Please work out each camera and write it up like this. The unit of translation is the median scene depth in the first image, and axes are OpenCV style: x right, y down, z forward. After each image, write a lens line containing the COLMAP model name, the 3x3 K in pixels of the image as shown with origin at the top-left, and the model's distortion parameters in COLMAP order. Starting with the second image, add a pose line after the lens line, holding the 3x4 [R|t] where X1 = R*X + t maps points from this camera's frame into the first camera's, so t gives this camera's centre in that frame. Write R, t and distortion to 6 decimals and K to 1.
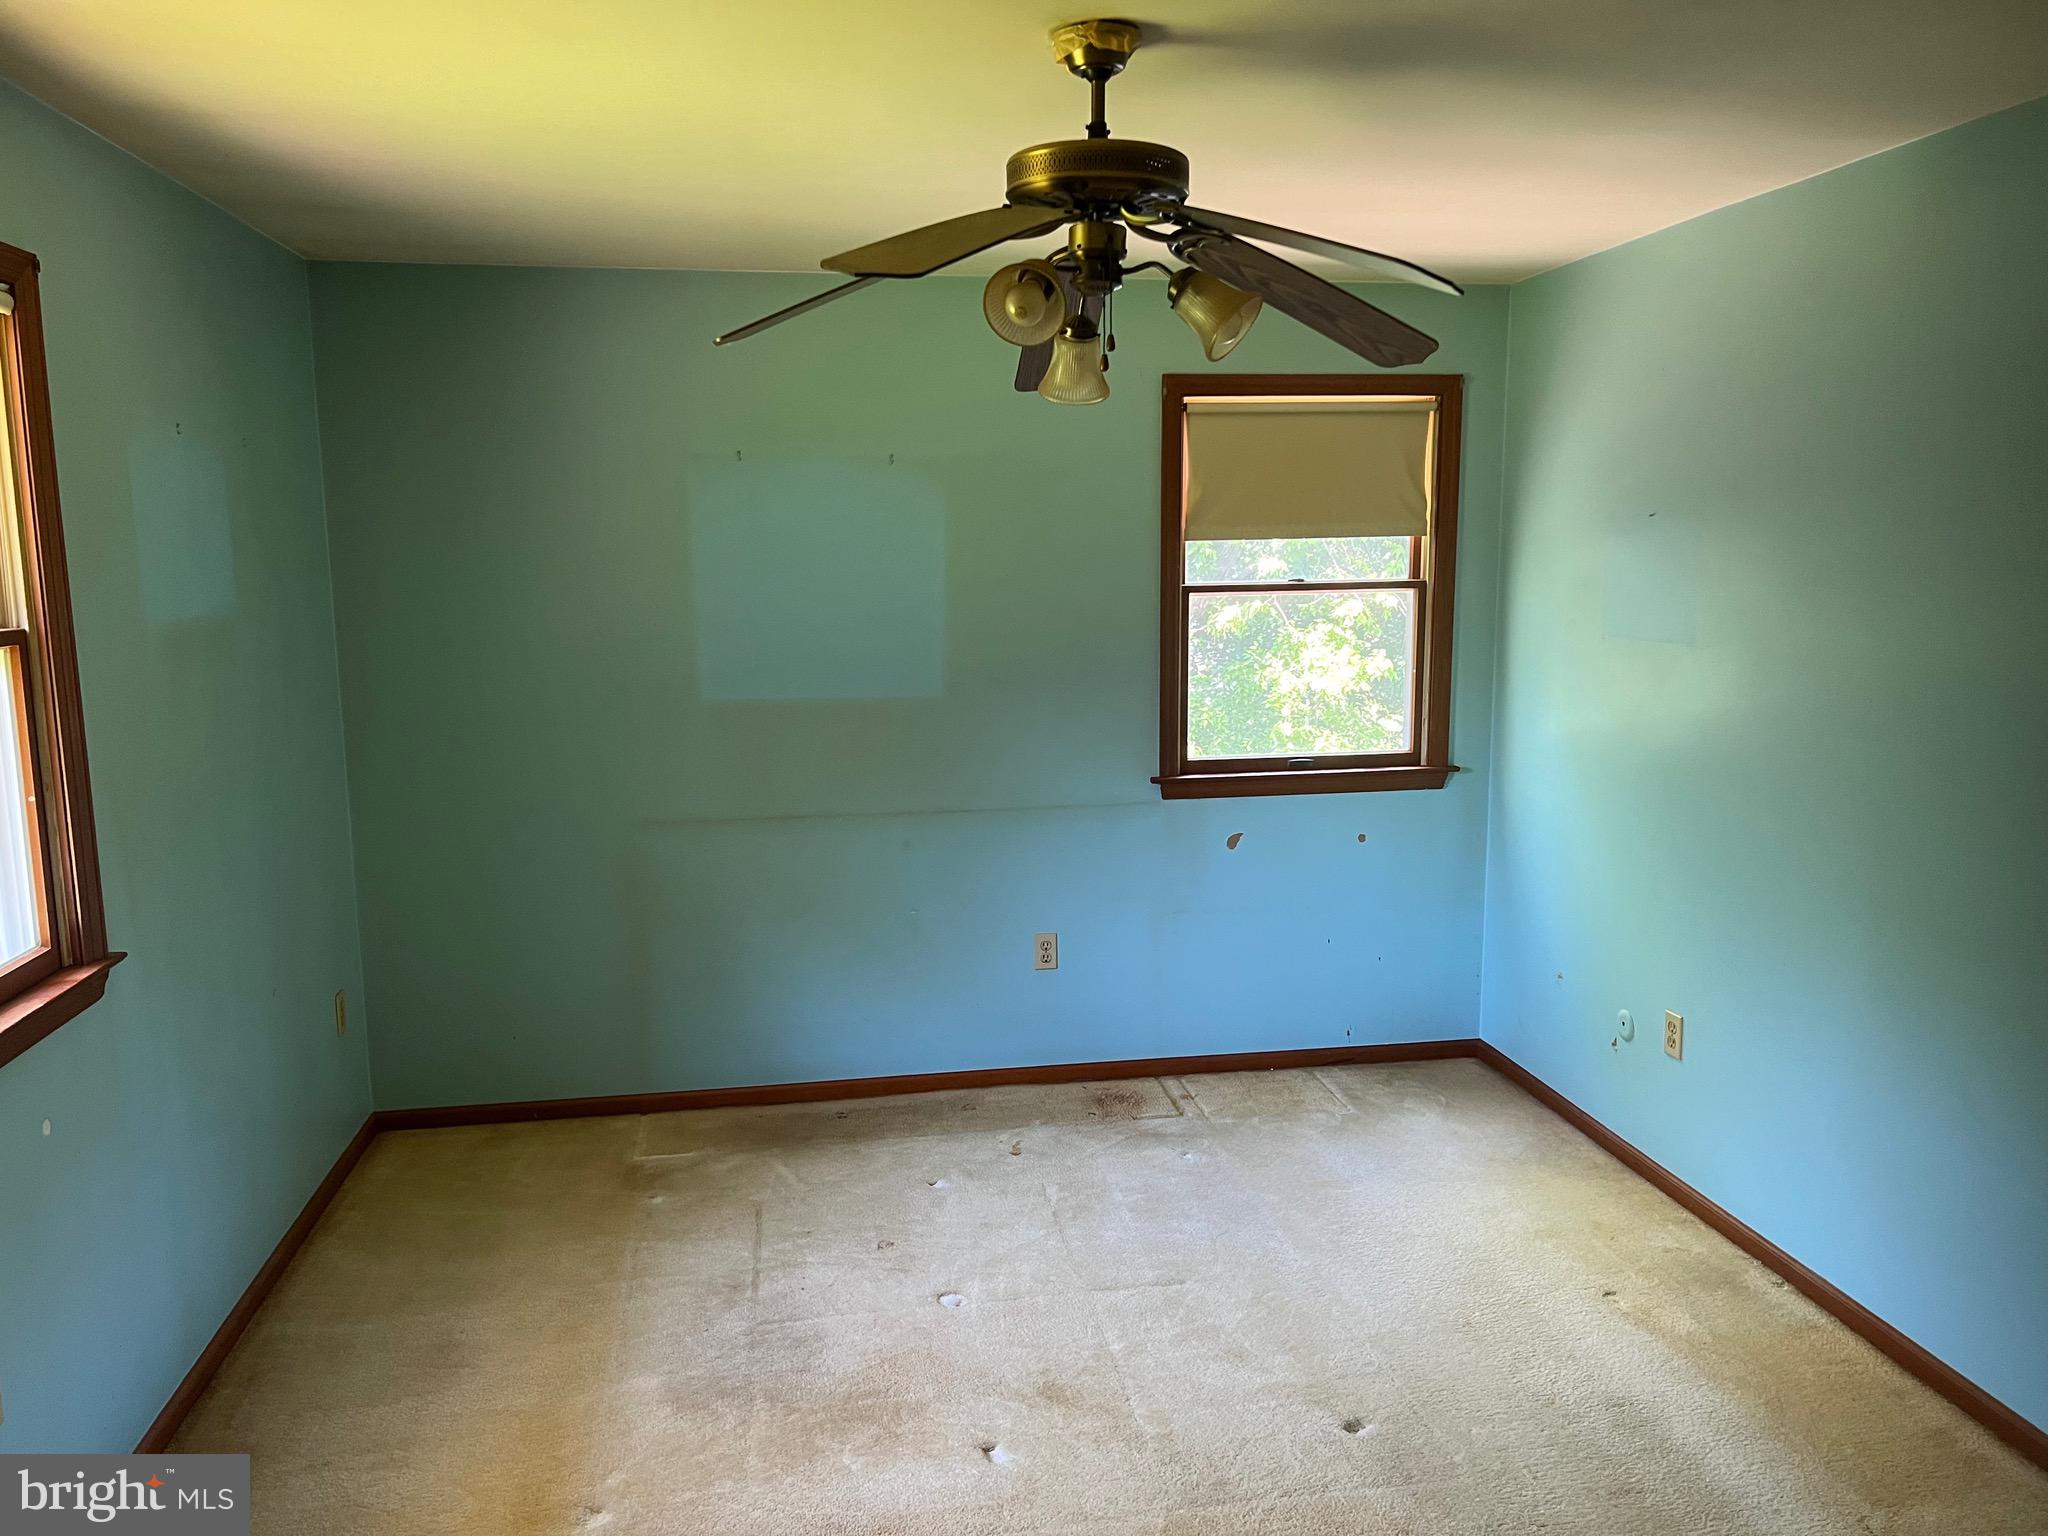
lens RADIAL K [[1538.8, 0, 1019.6], [0, 1538.8, 783.5], [0, 0, 1]] dist [0.040437, -0.039783]
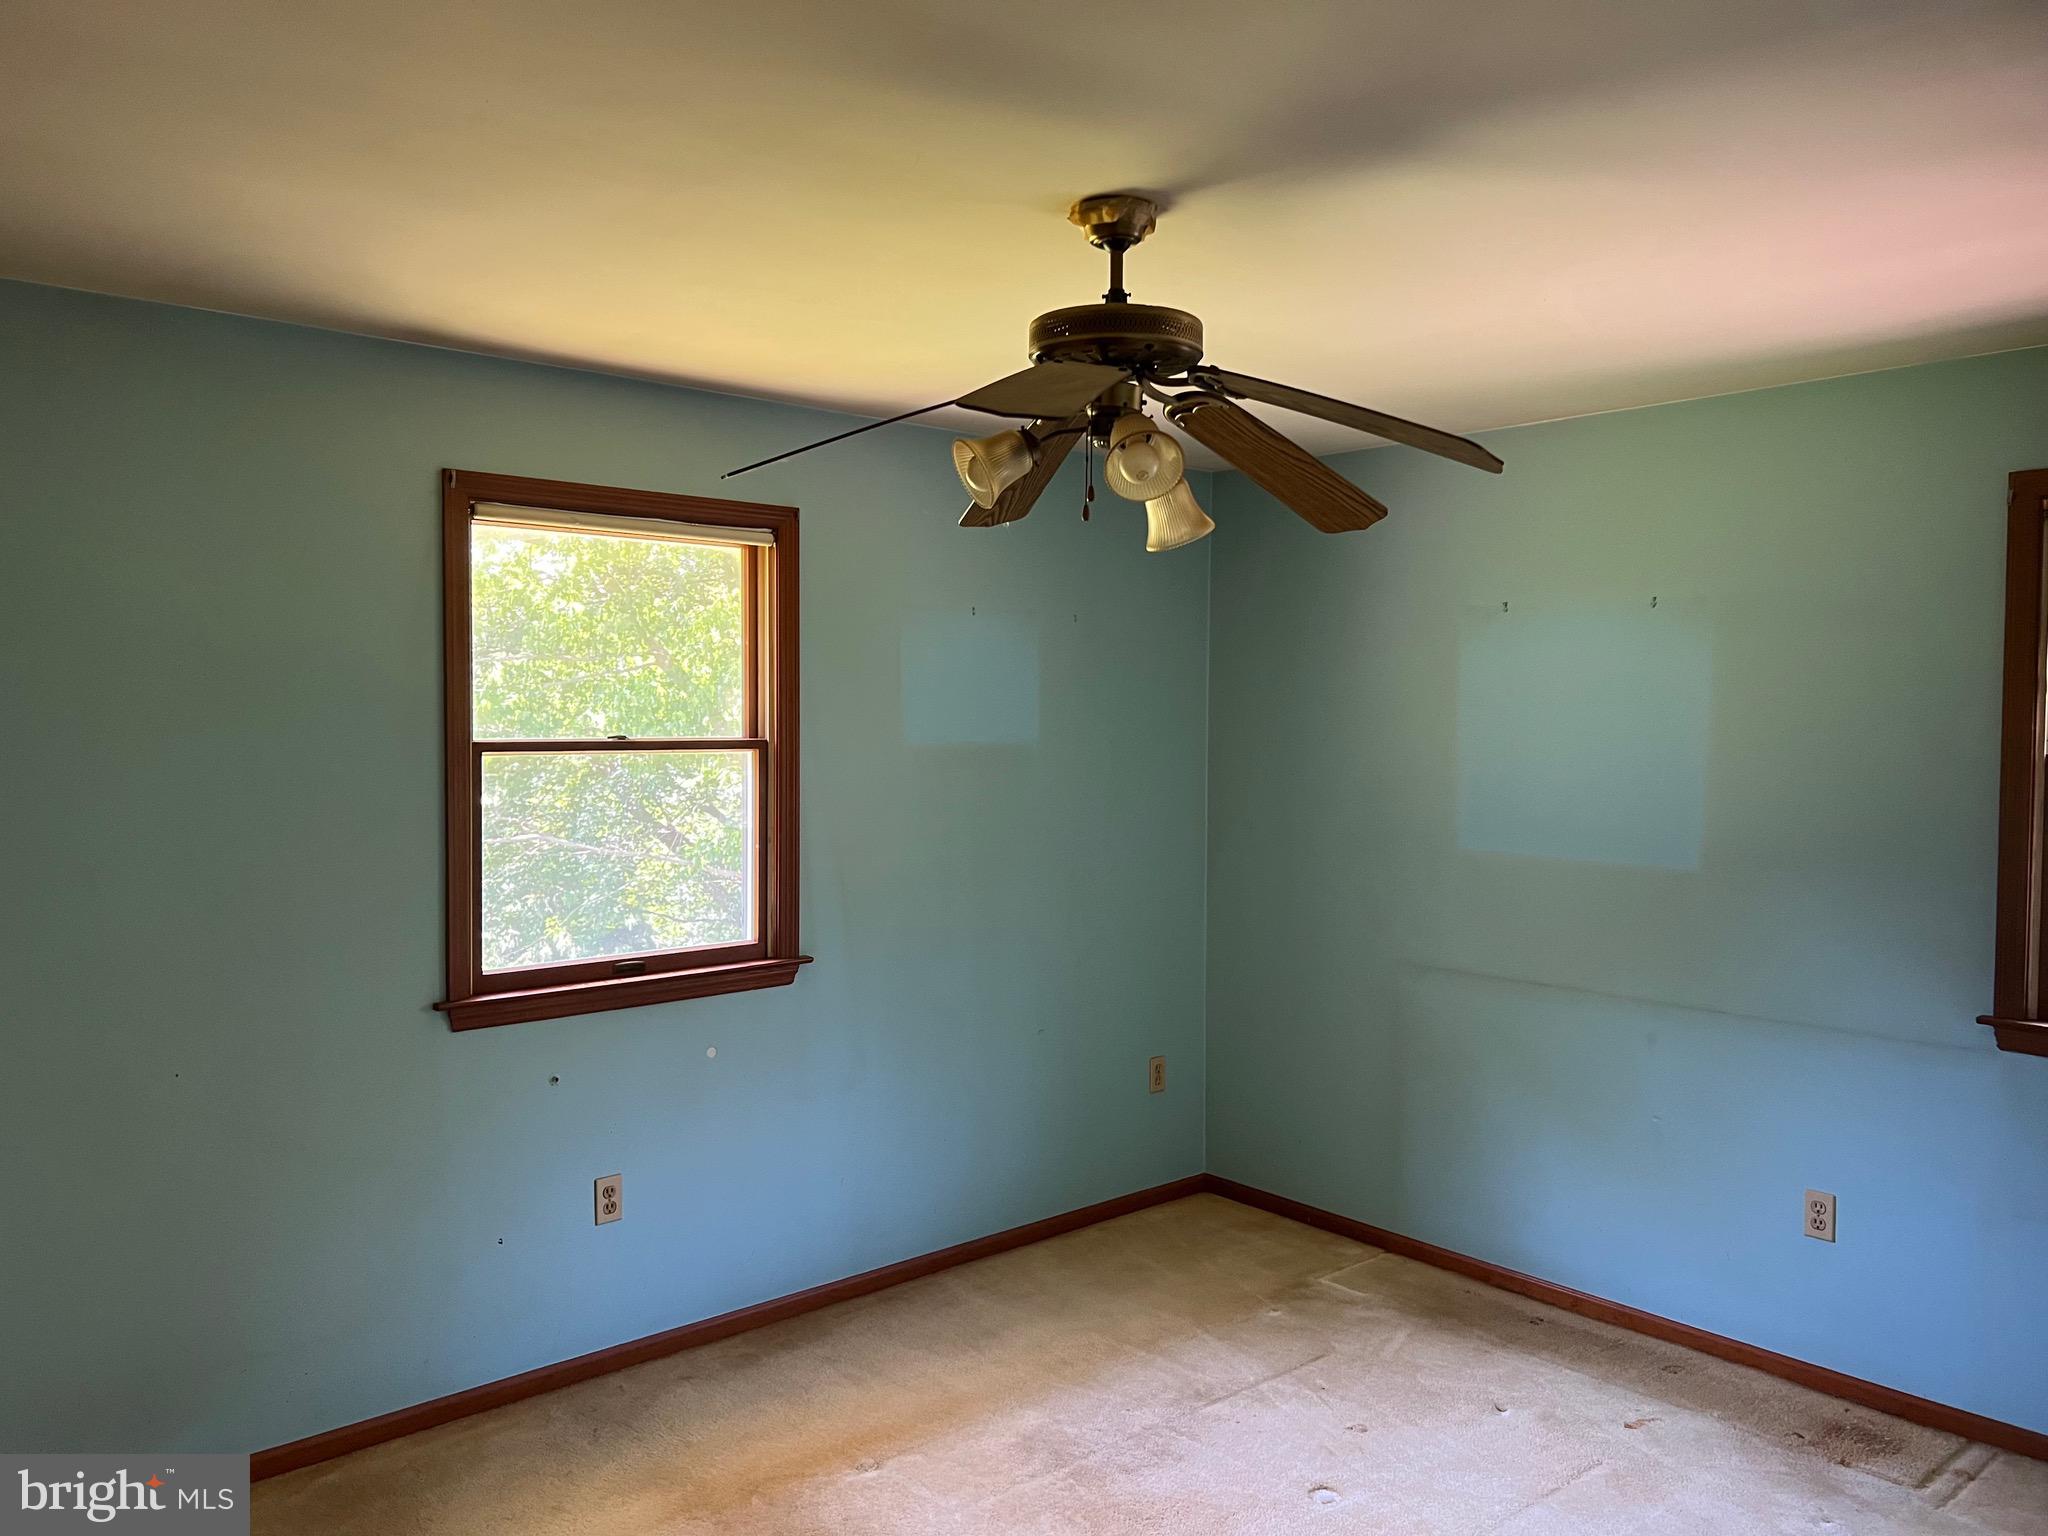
lens RADIAL K [[1538.8, 0, 1019.6], [0, 1538.8, 783.5], [0, 0, 1]] dist [0.040437, -0.039783]
pose [[0.510768, 0.053339, -0.858062, 0.540227], [-0.133170, 0.990936, -0.017671, -0.045554], [0.849342, 0.123294, 0.513241, 0.254718]]
